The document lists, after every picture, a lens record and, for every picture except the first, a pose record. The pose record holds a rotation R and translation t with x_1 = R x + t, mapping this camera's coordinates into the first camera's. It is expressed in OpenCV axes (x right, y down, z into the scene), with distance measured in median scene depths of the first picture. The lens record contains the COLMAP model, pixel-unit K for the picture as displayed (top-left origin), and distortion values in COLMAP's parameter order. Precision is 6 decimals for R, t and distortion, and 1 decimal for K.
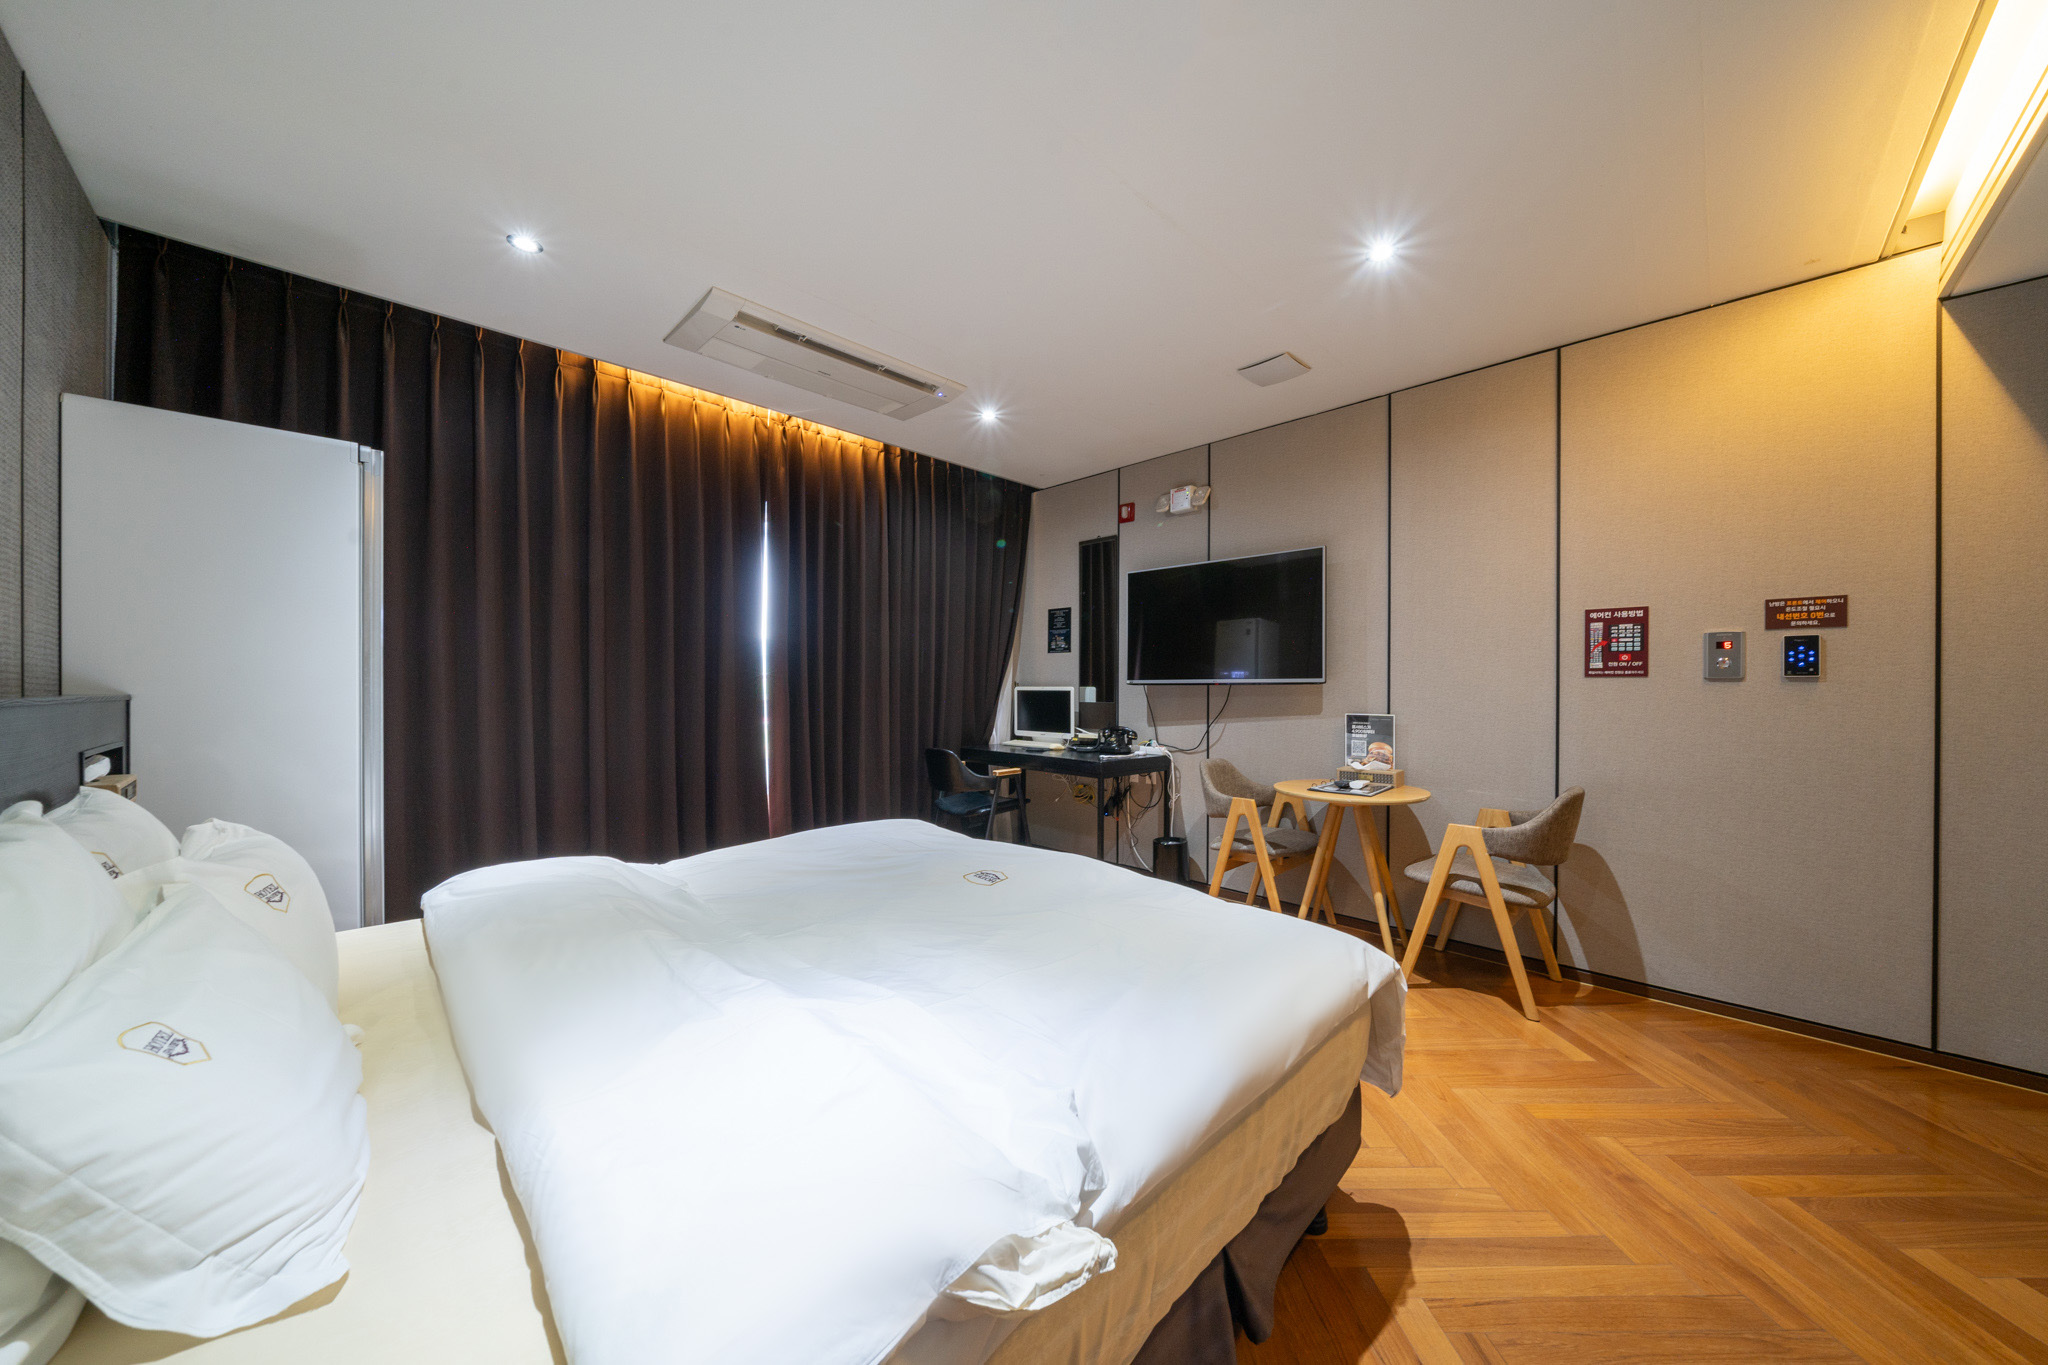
lens RADIAL K [[692.4, 0, 1024.0], [0, 692.4, 682.5], [0, 0, 1]] dist [-0.012633, -0.000026]
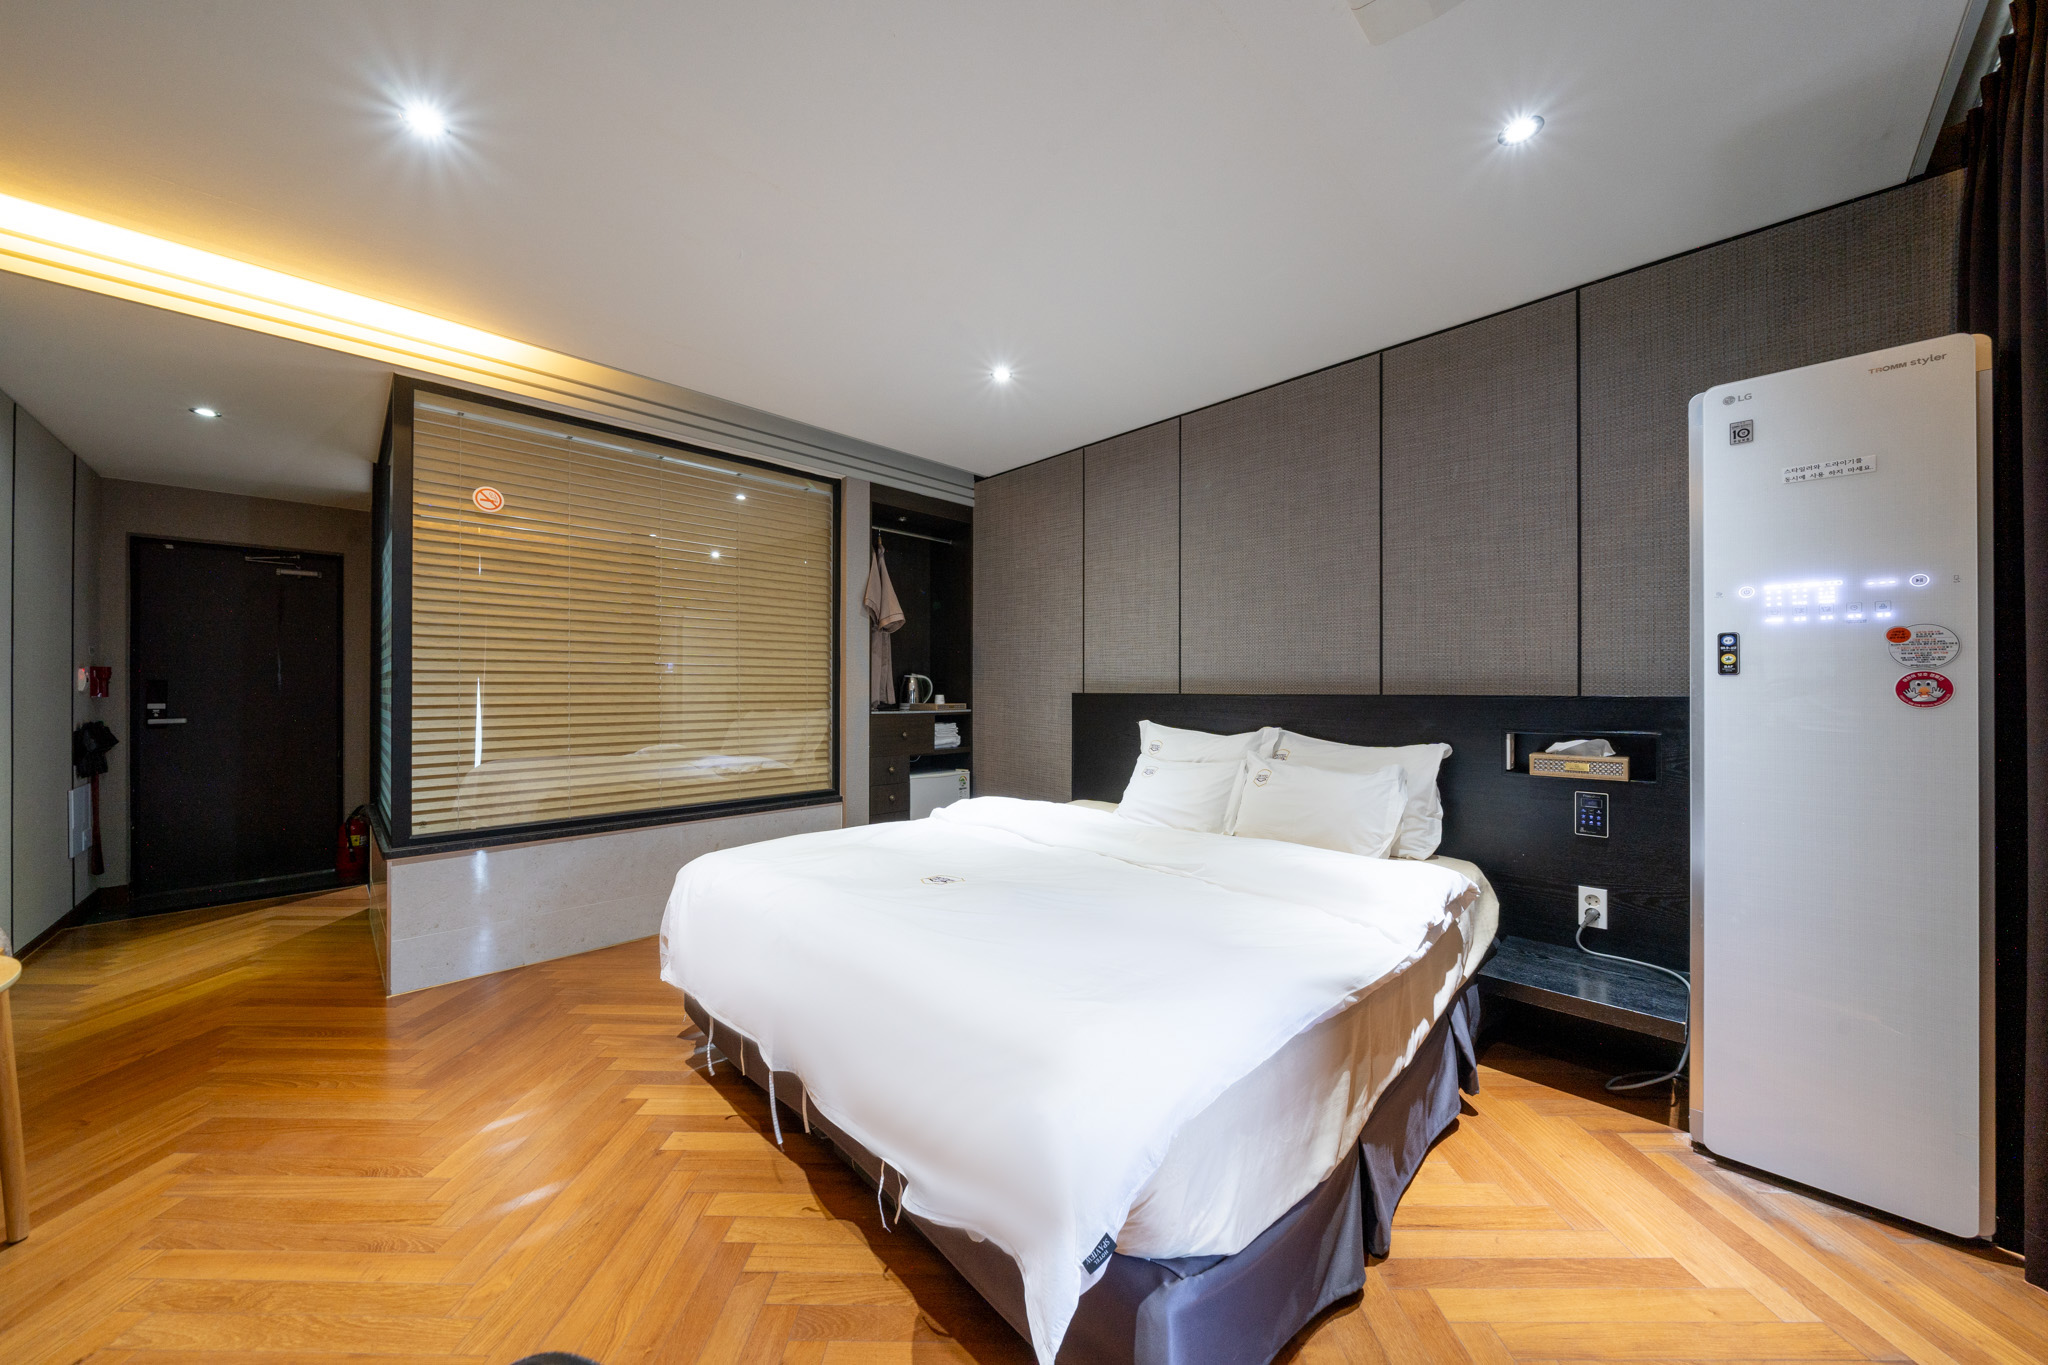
lens RADIAL K [[703.1, 0, 1045.5], [0, 703.1, 689.7], [0, 0, 1]] dist [0.000212, 0.000033]
pose [[-0.999930, -0.000943, -0.011805, -0.129129], [-0.000911, 0.999996, -0.002747, 0.007798], [0.011807, -0.002736, -0.999927, 1.353947]]
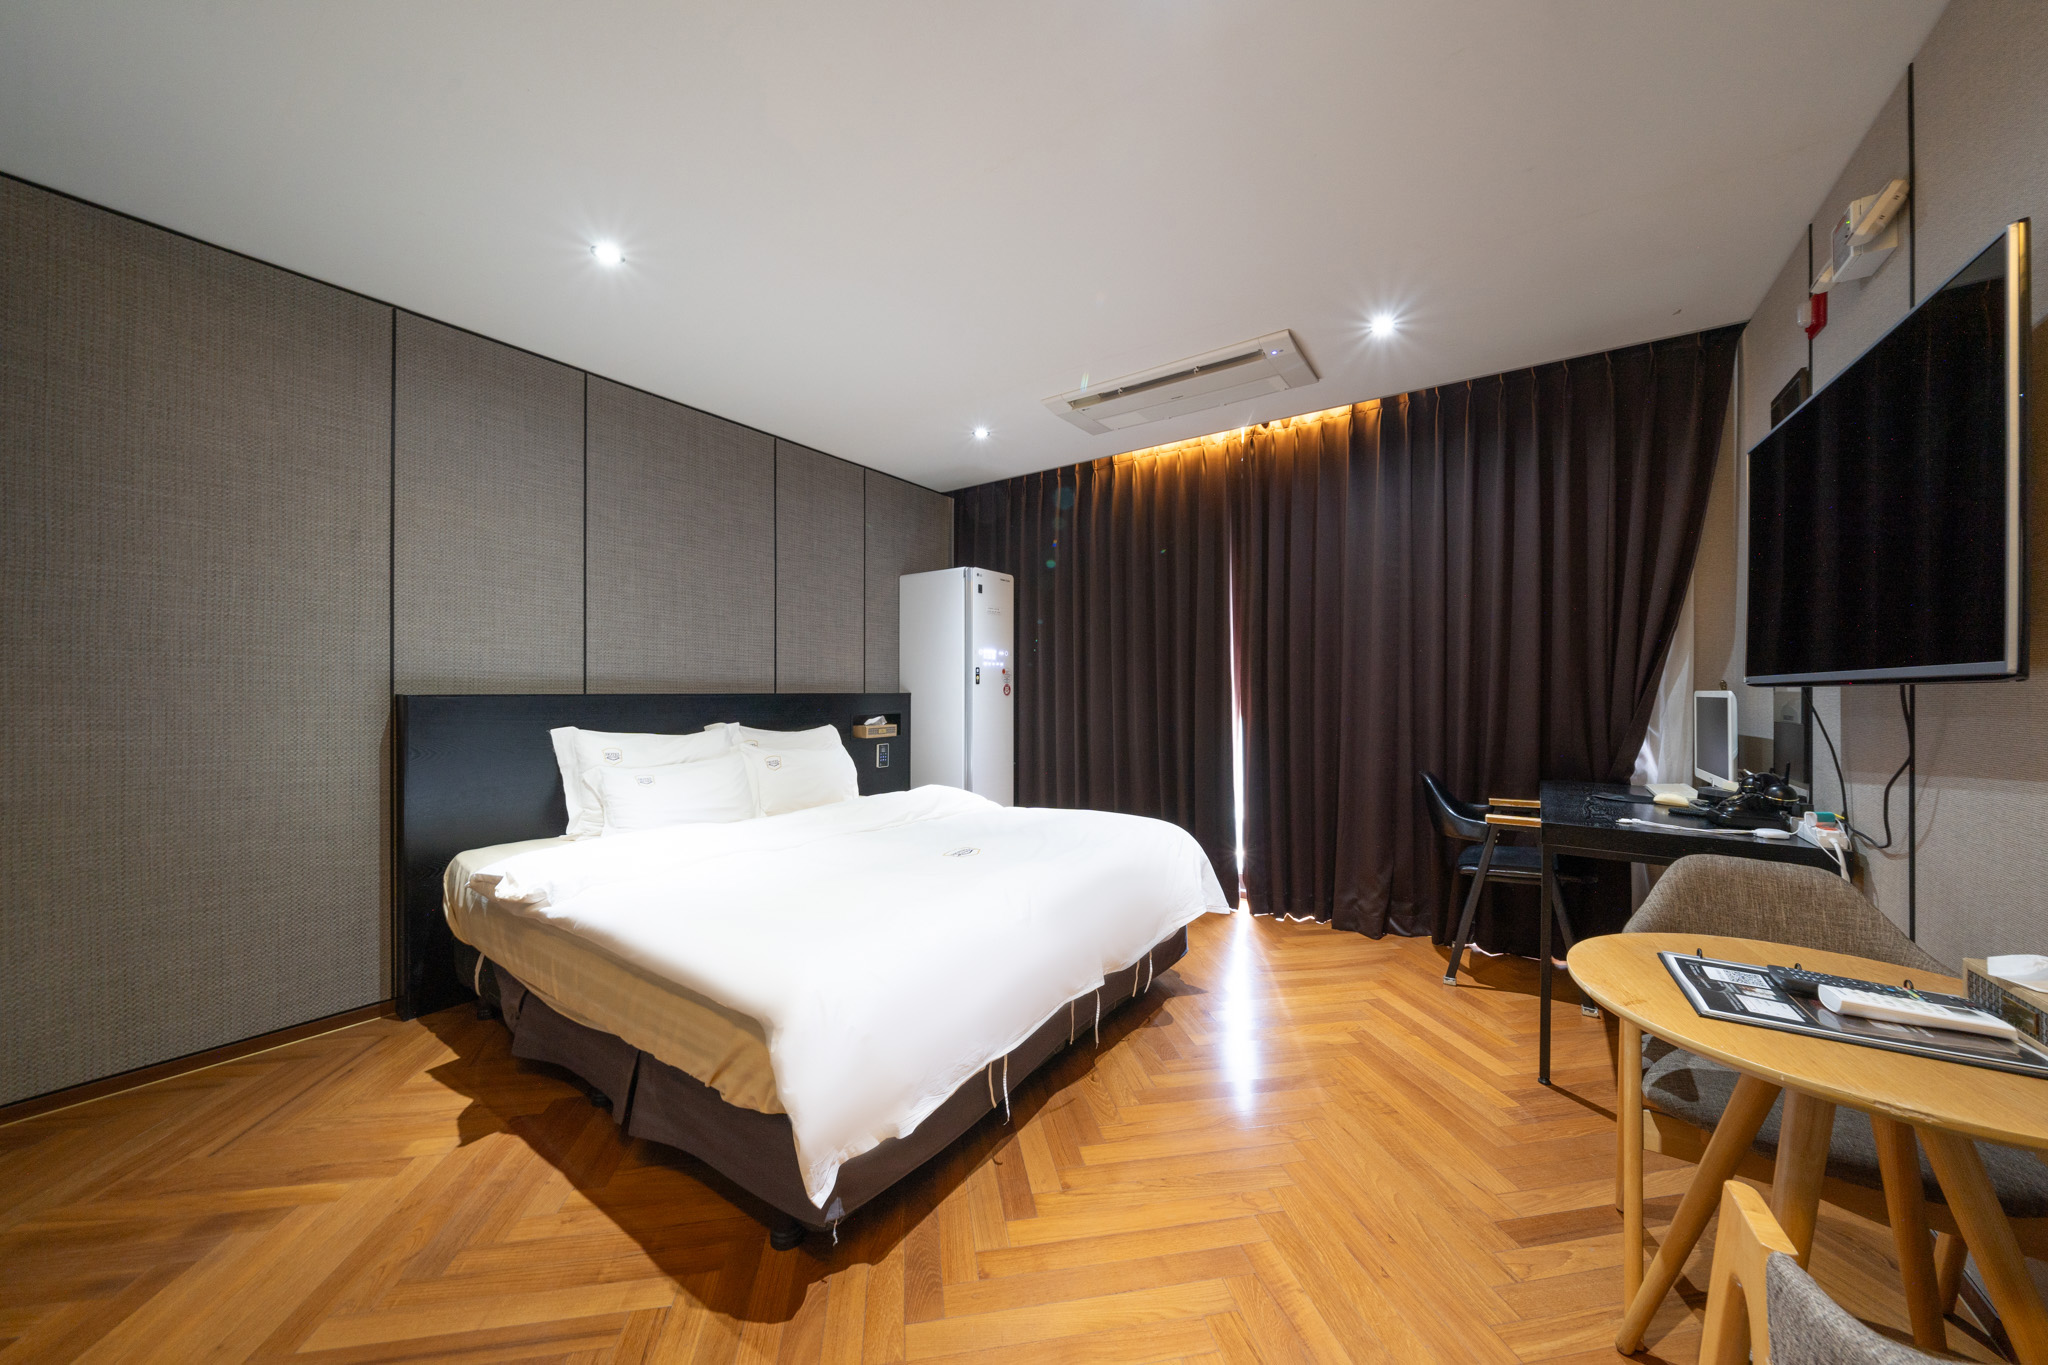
lens RADIAL K [[692.4, 0, 1024.0], [0, 692.4, 682.5], [0, 0, 1]] dist [-0.012633, -0.000026]
pose [[0.172208, -0.012334, -0.984983, 0.751986], [0.002721, 0.999924, -0.012045, 0.007715], [0.985057, -0.000606, 0.172229, 0.605707]]
